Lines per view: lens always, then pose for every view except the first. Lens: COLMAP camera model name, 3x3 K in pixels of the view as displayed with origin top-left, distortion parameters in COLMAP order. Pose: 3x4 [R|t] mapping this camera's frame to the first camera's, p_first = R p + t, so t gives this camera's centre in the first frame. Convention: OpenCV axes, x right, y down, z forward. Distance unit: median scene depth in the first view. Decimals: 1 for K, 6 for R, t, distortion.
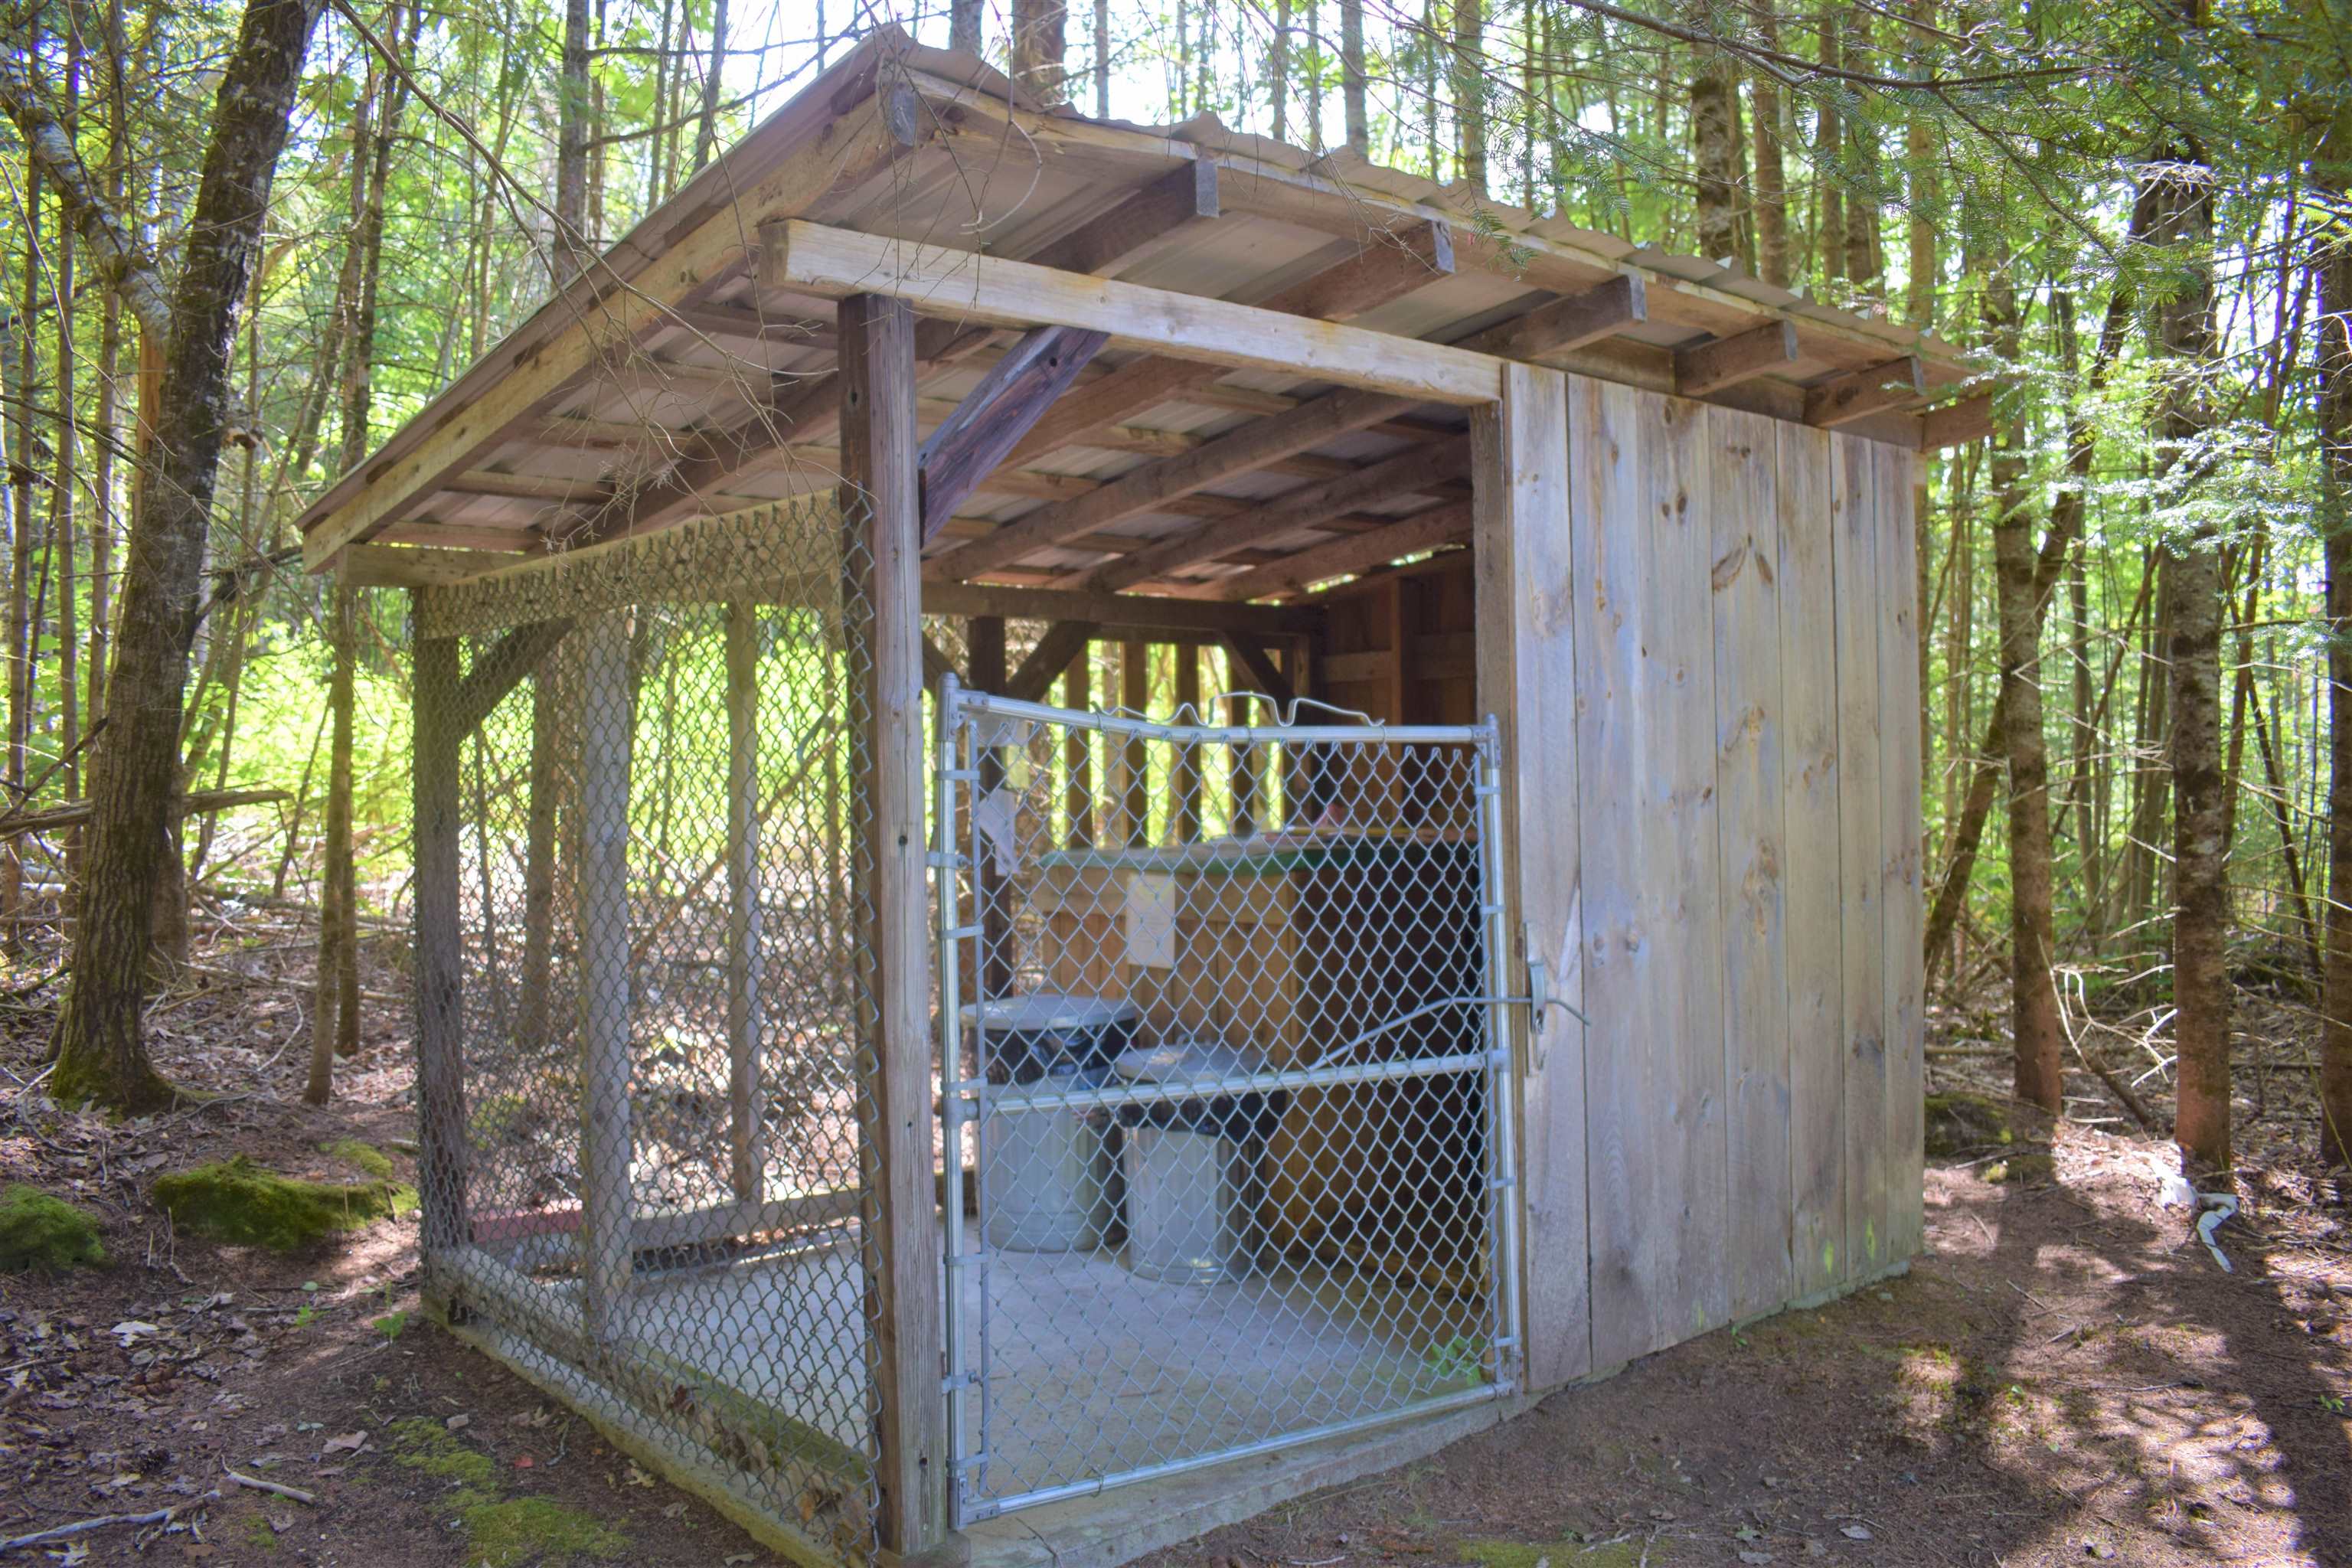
lens RADIAL K [[1910.8, 0, 1176.0], [0, 1910.8, 784.0], [0, 0, 1]] dist [-0.083661, 0.008044]
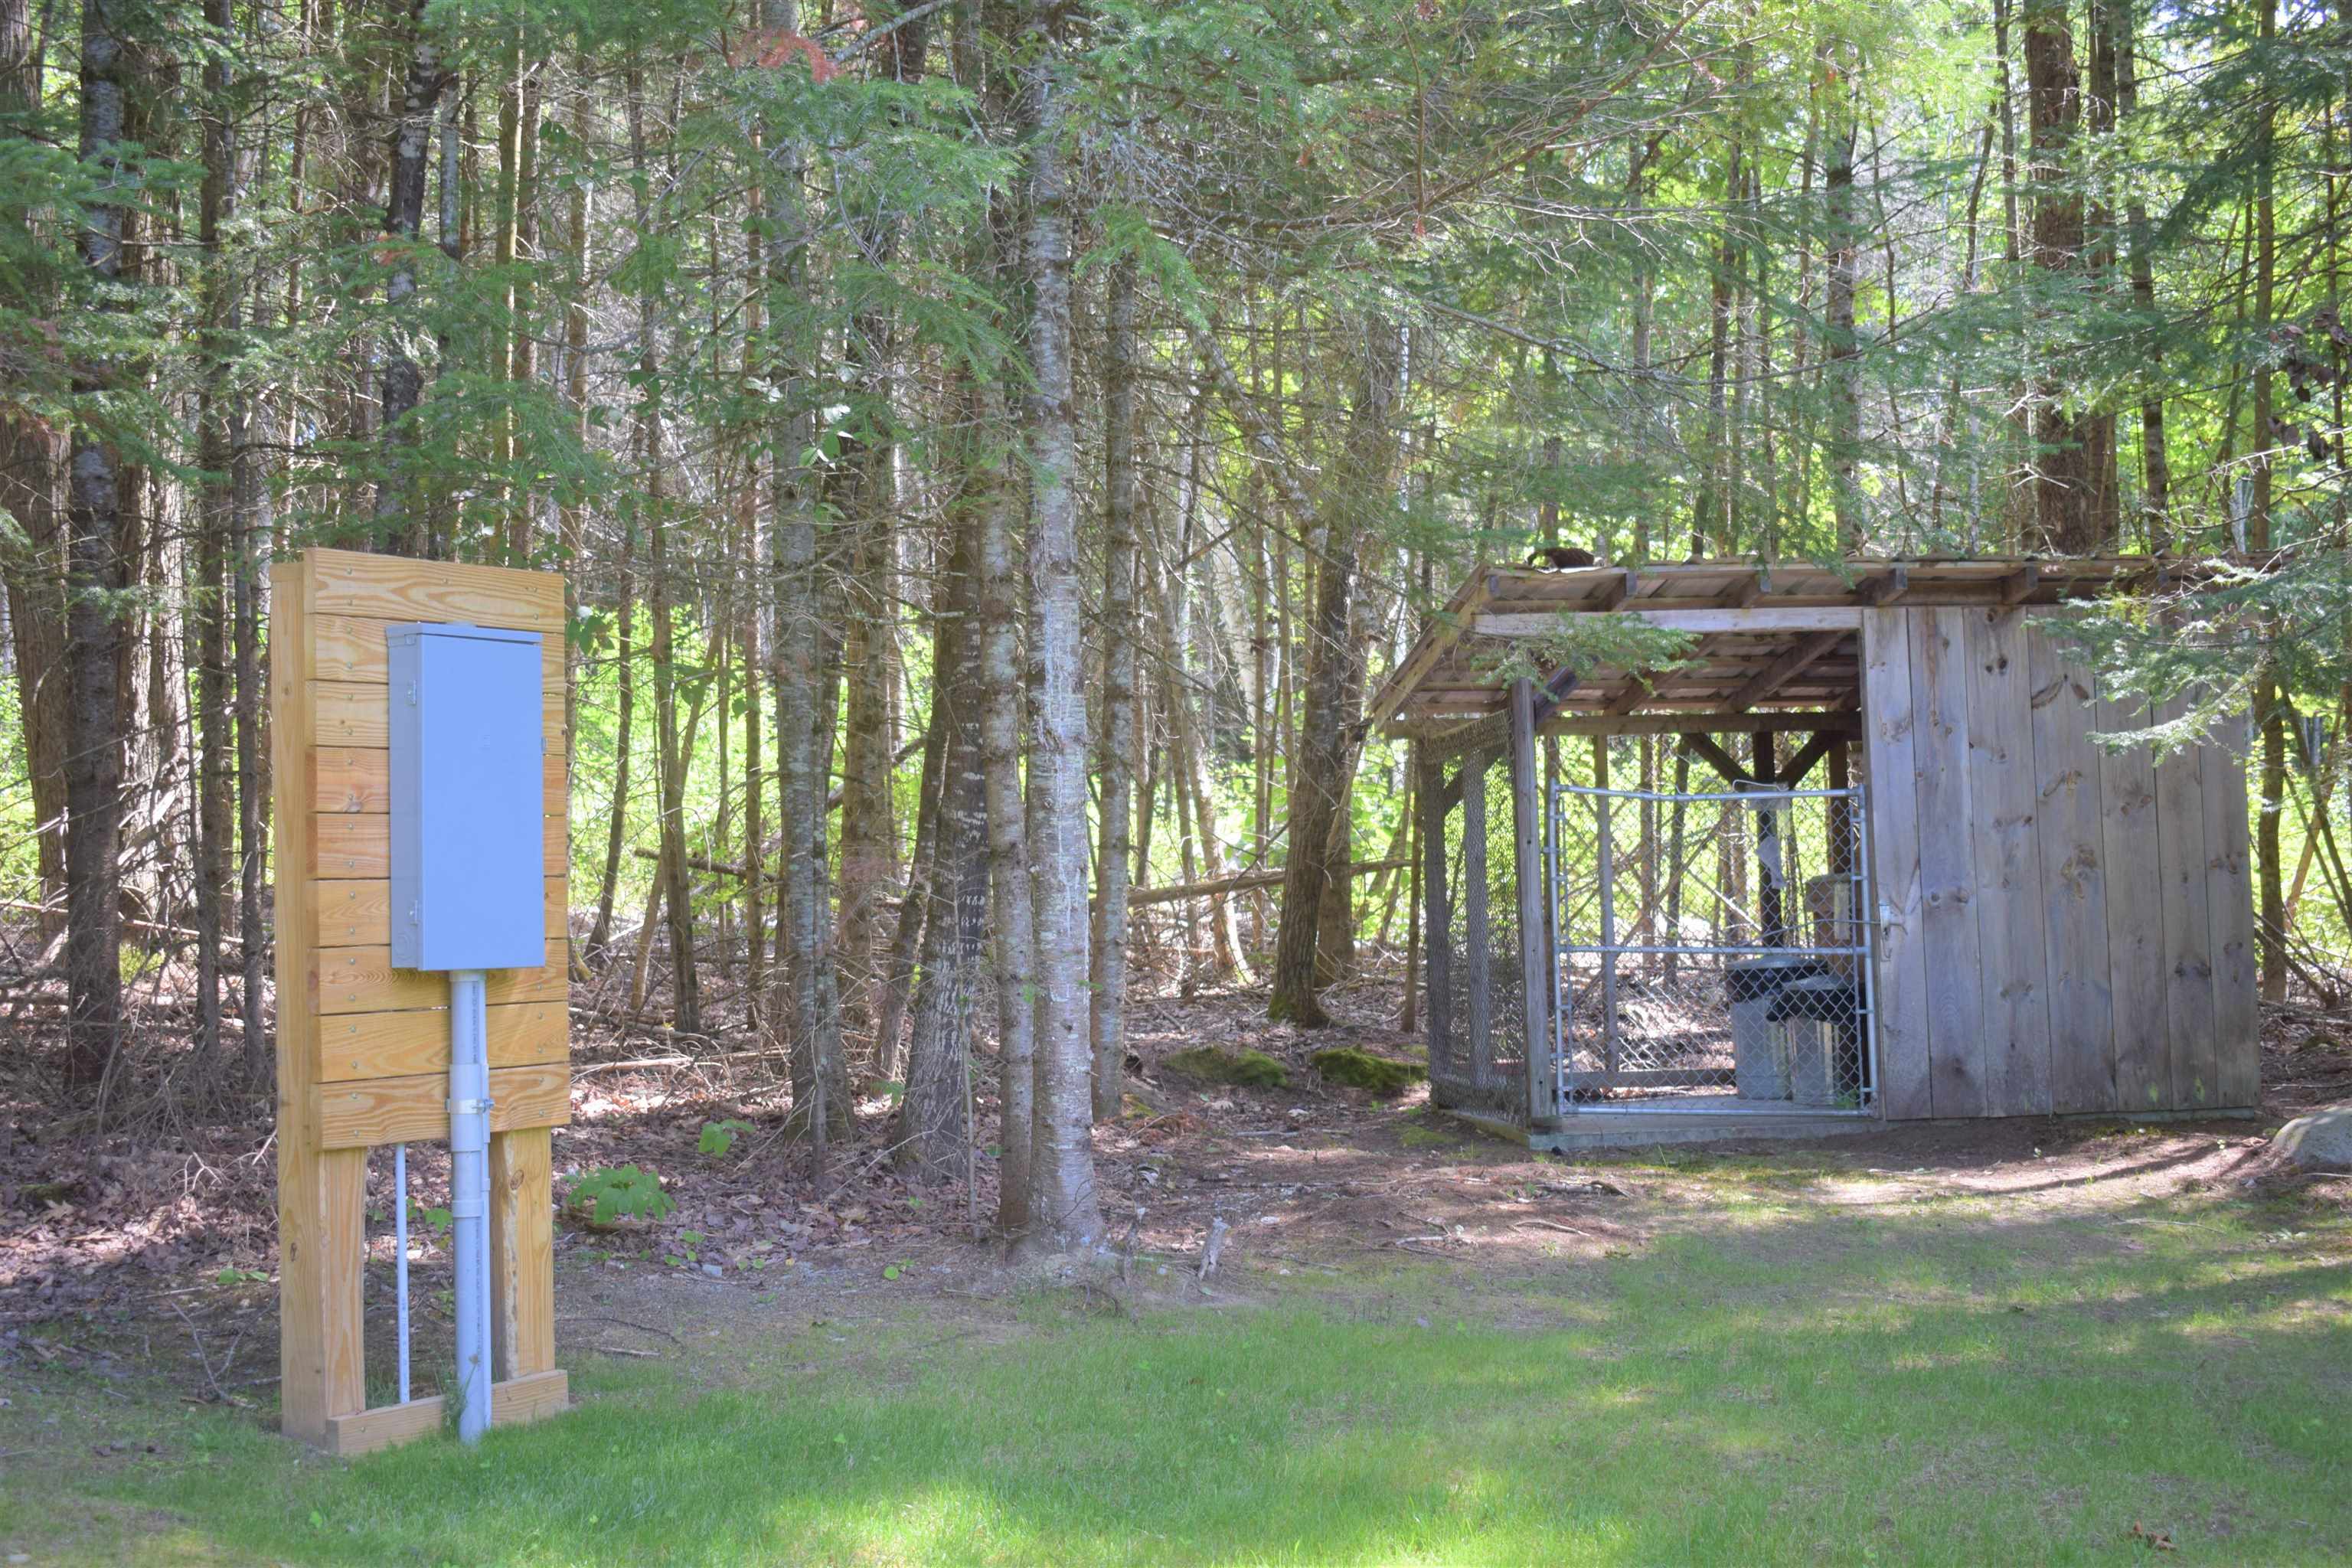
lens RADIAL K [[3047.6, 0, 1176.0], [0, 3047.6, 784.0], [0, 0, 1]] dist [-0.000100, -0.001321]
pose [[0.823670, -0.037640, -0.565819, 1.275655], [0.013433, 0.998810, -0.046890, 0.098222], [0.566910, 0.031021, 0.823195, -1.902228]]
